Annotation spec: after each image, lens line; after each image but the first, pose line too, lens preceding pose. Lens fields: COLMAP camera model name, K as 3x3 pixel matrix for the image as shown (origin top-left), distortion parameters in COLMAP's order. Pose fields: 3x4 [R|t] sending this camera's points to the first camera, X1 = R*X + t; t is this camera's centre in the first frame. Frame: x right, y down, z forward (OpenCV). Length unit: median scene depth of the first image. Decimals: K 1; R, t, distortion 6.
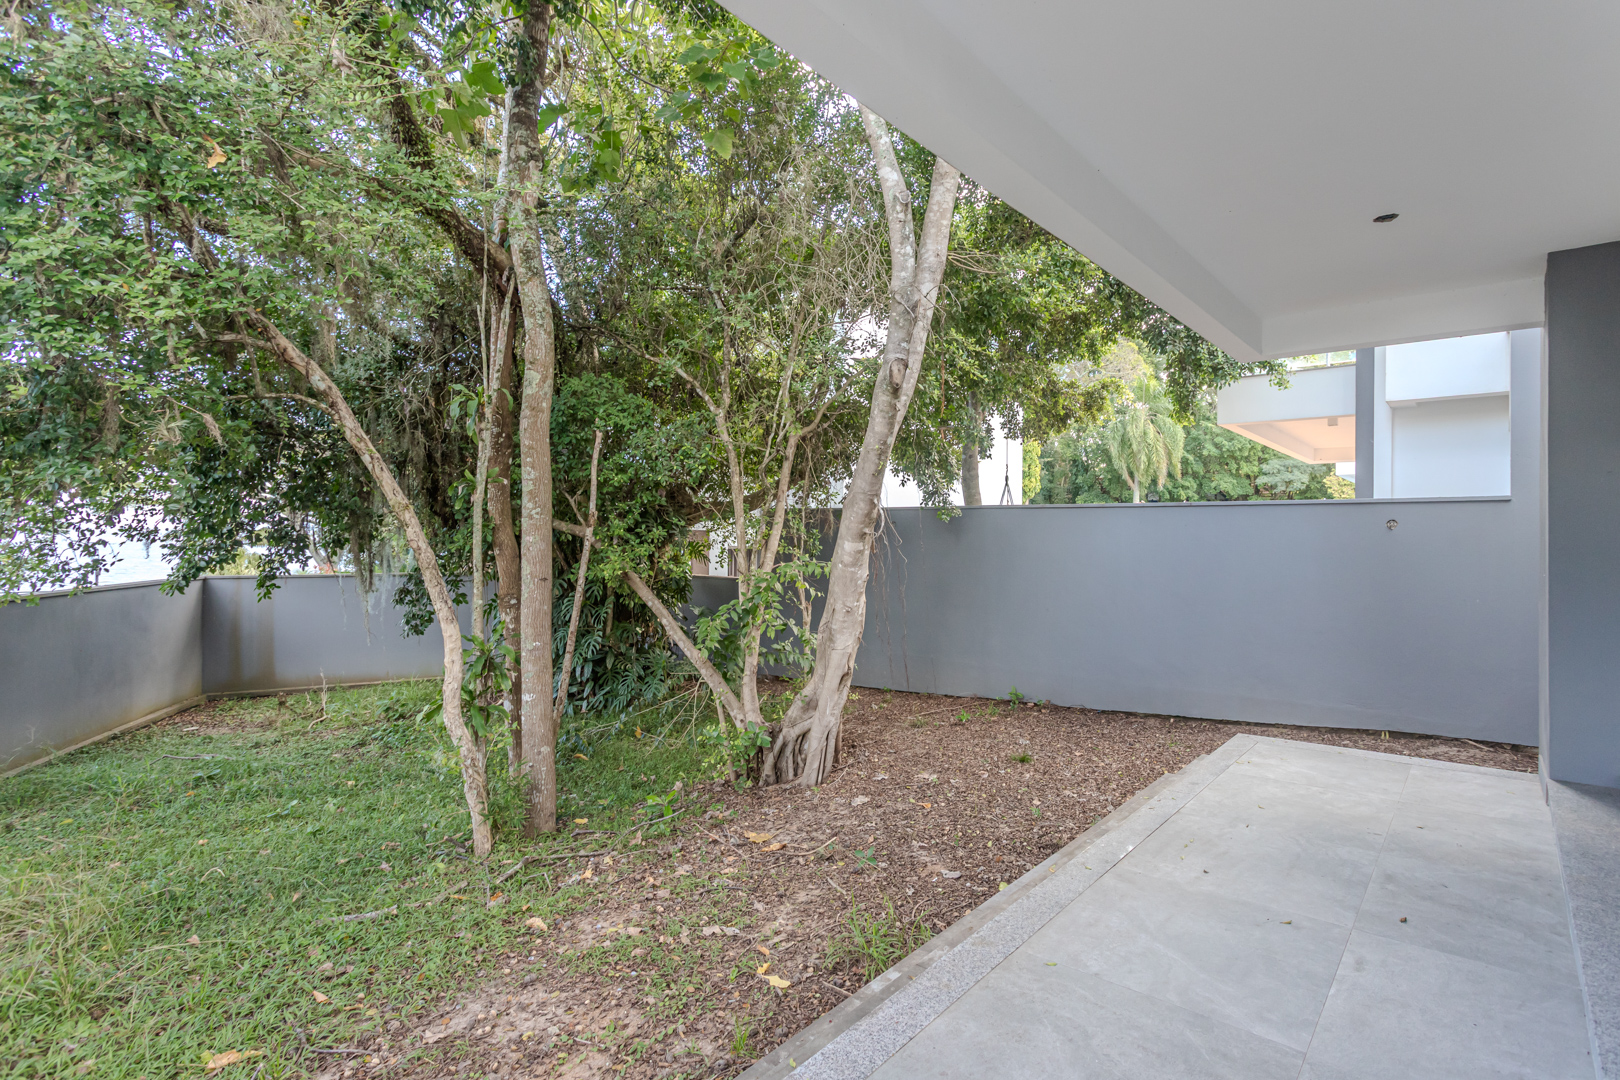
lens RADIAL K [[791.7, 0, 861.2], [0, 791.7, 536.6], [0, 0, 1]] dist [-0.001298, 0.000251]
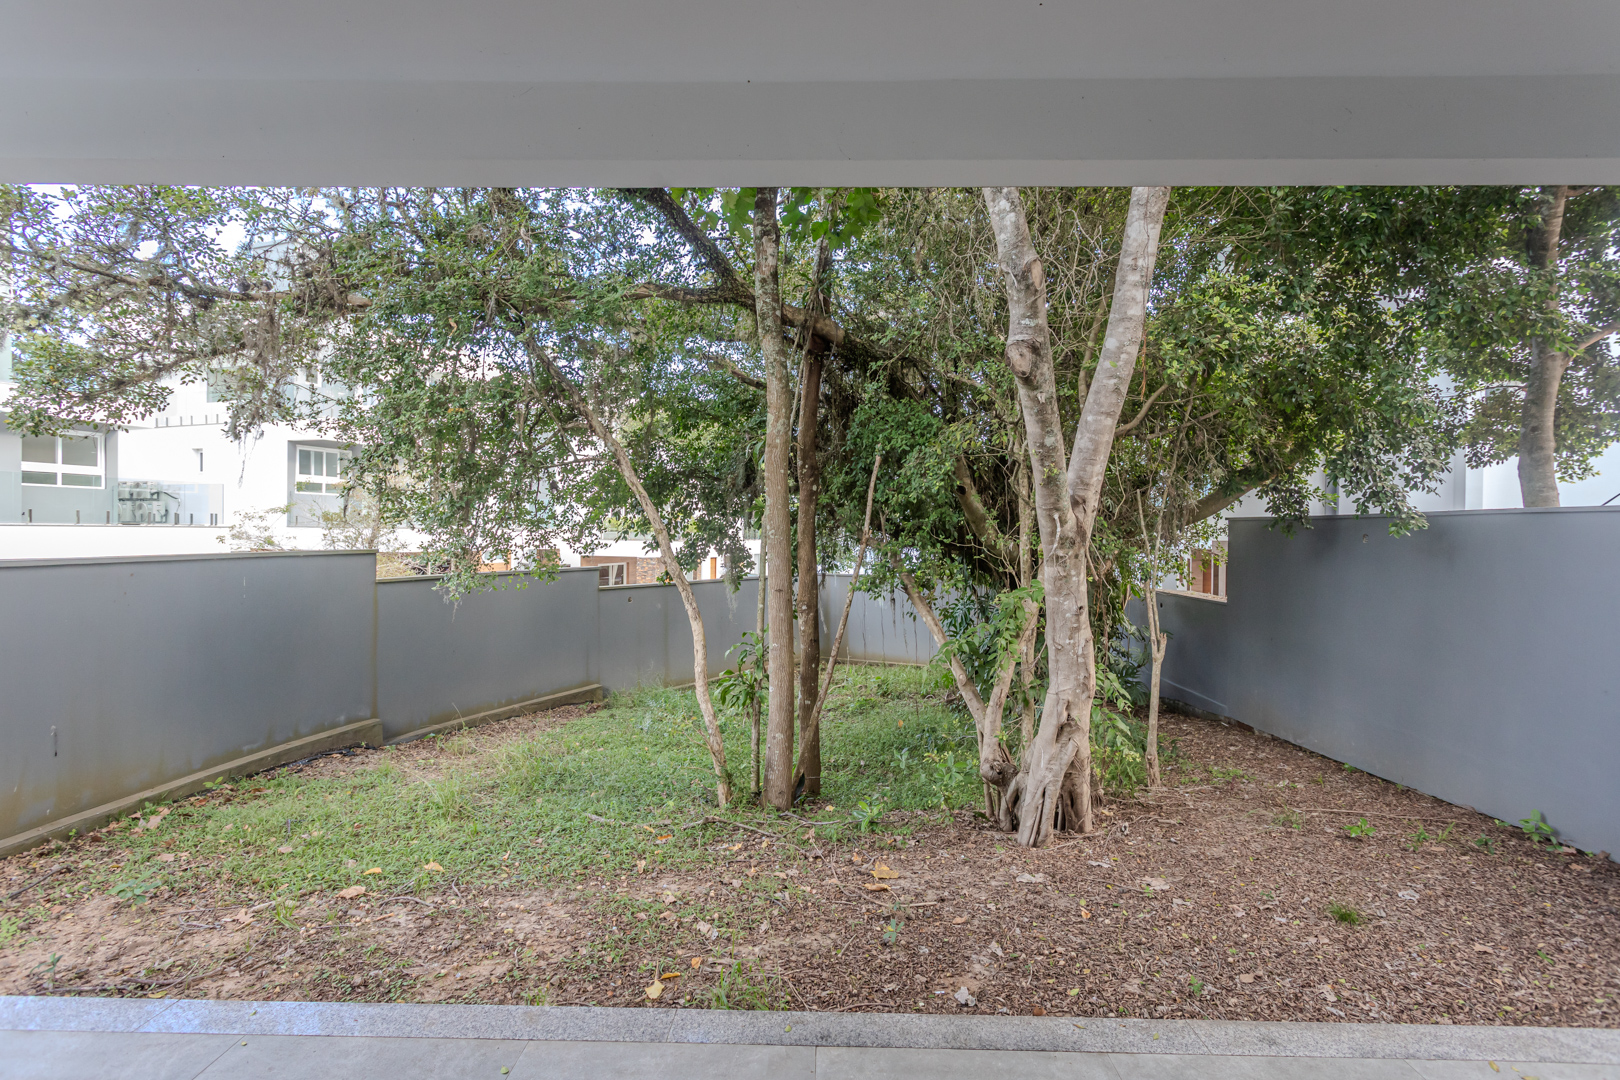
lens RADIAL K [[764.1, 0, 810.0], [0, 764.1, 540.0], [0, 0, 1]] dist [0.000214, 0.000976]
pose [[0.608008, 0.008828, -0.793882, 0.573147], [-0.005330, 0.999961, 0.007037, -0.030883], [0.793913, -0.000047, 0.608031, 0.382046]]
